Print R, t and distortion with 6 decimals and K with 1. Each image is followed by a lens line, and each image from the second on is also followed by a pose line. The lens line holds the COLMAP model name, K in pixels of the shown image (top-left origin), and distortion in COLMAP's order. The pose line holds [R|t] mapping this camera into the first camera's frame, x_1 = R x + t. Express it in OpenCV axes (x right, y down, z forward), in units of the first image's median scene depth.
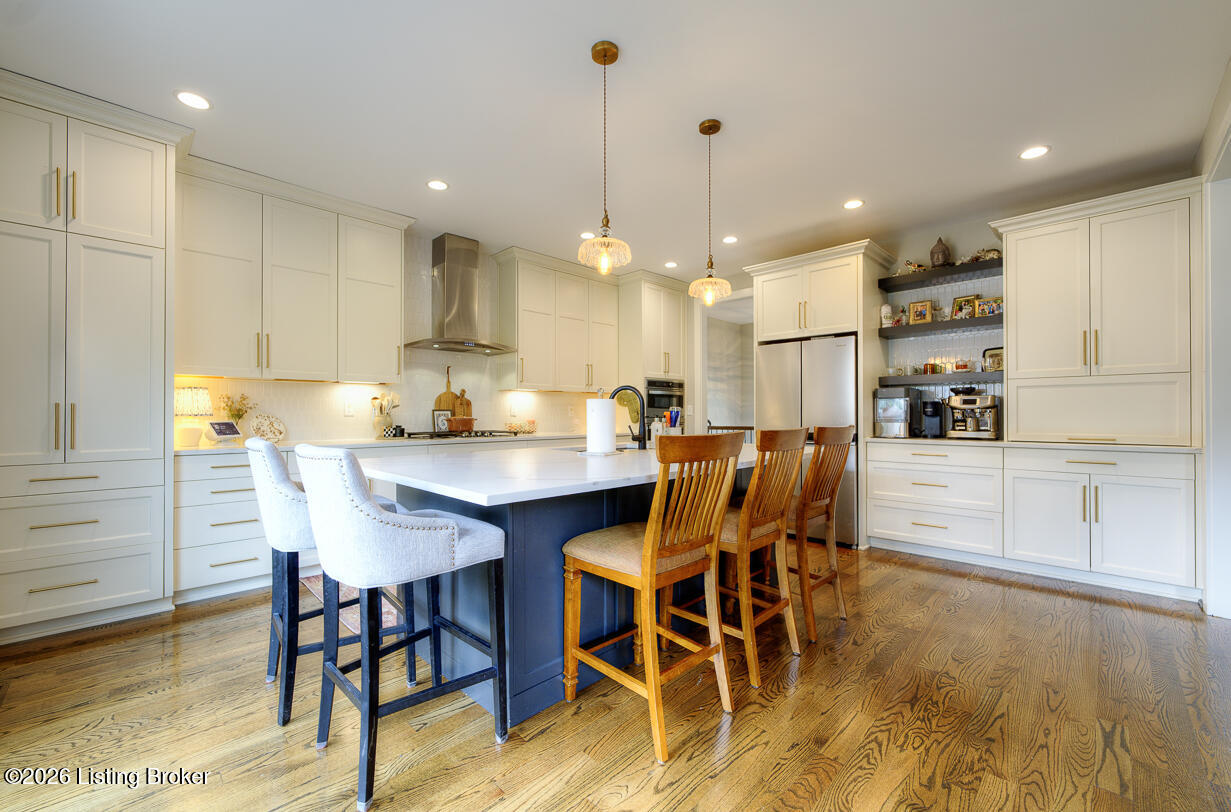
lens RADIAL K [[499.8, 0, 610.1], [0, 499.8, 408.1], [0, 0, 1]] dist [-0.000818, 0.000015]
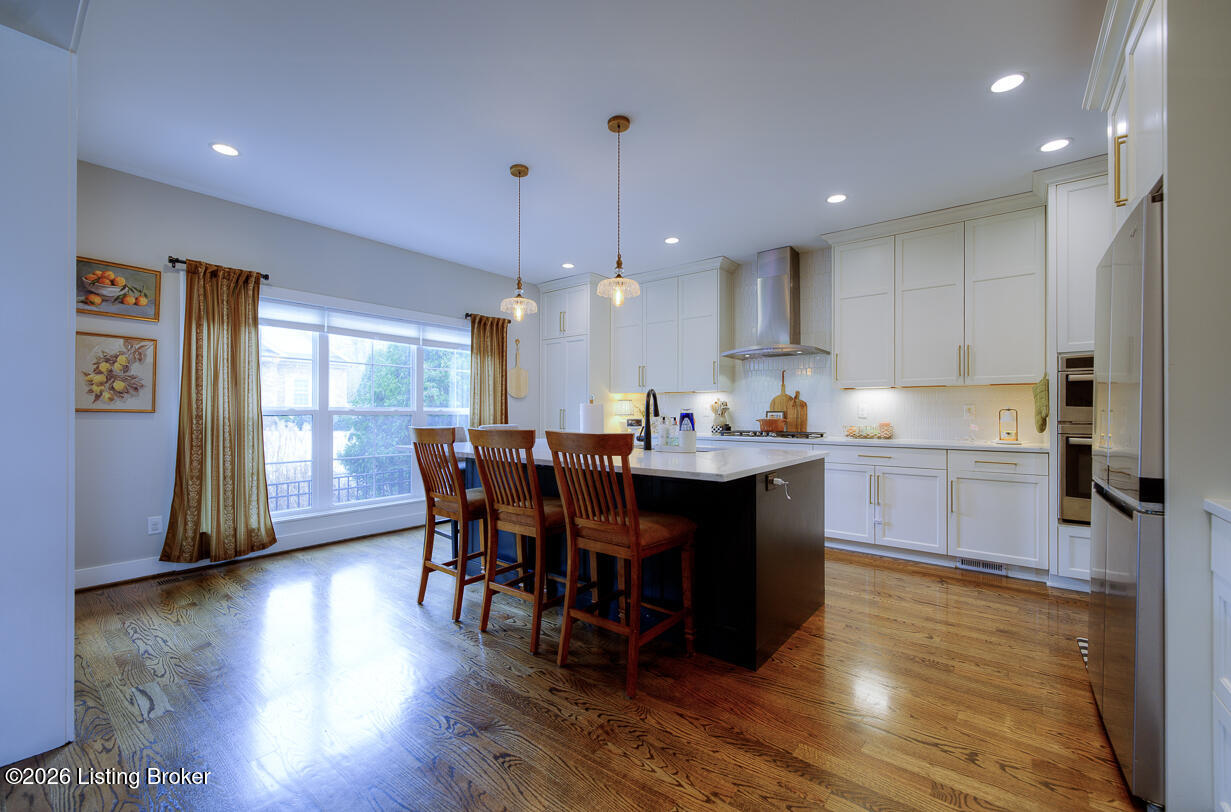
lens RADIAL K [[499.8, 0, 615.9], [0, 499.8, 412.4], [0, 0, 1]] dist [-0.000818, 0.000015]
pose [[0.108122, -0.004586, -0.994127, 1.243259], [0.005828, 0.999975, -0.003979, 0.013410], [0.994121, -0.005364, 0.108146, 0.949795]]
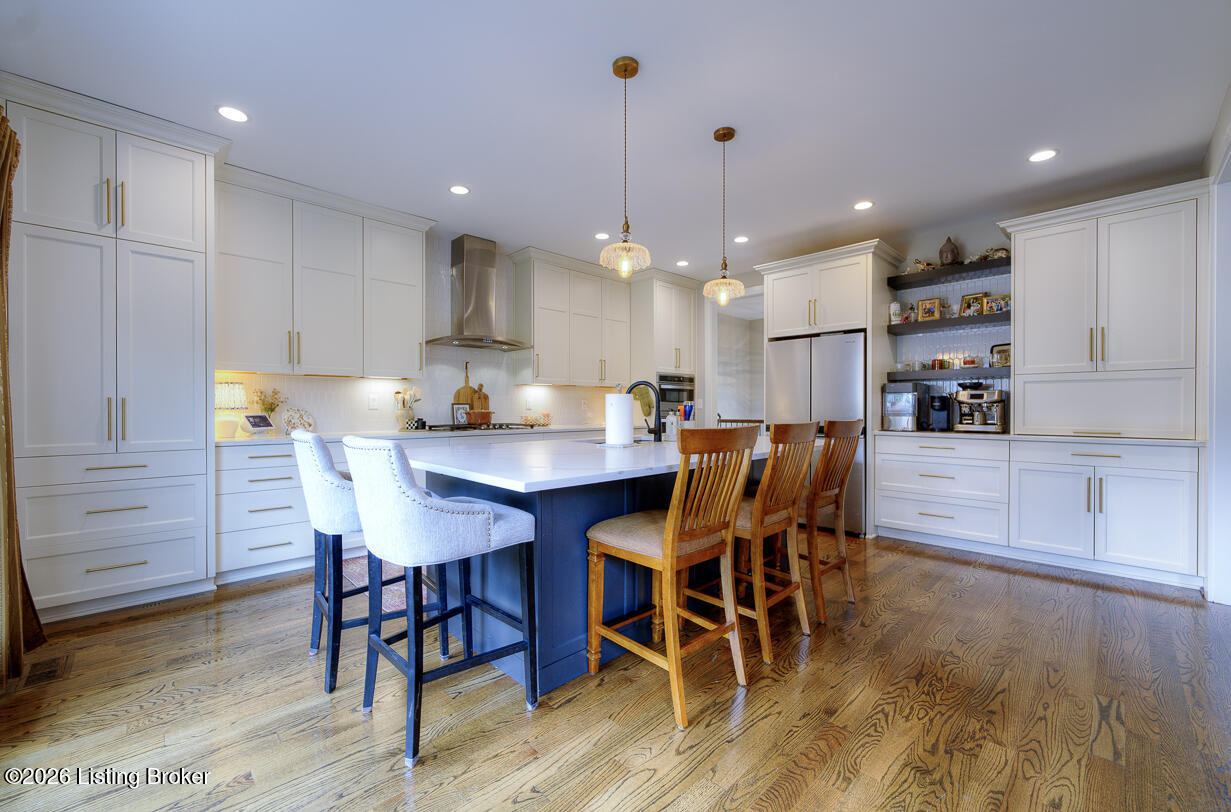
lens RADIAL K [[499.8, 0, 592.7], [0, 499.8, 407.1], [0, 0, 1]] dist [-0.000818, 0.000015]
pose [[0.999305, -0.000027, -0.037263, -0.037213], [0.000524, 0.999911, 0.013312, -0.004644], [0.037260, -0.013322, 0.999217, -0.064337]]
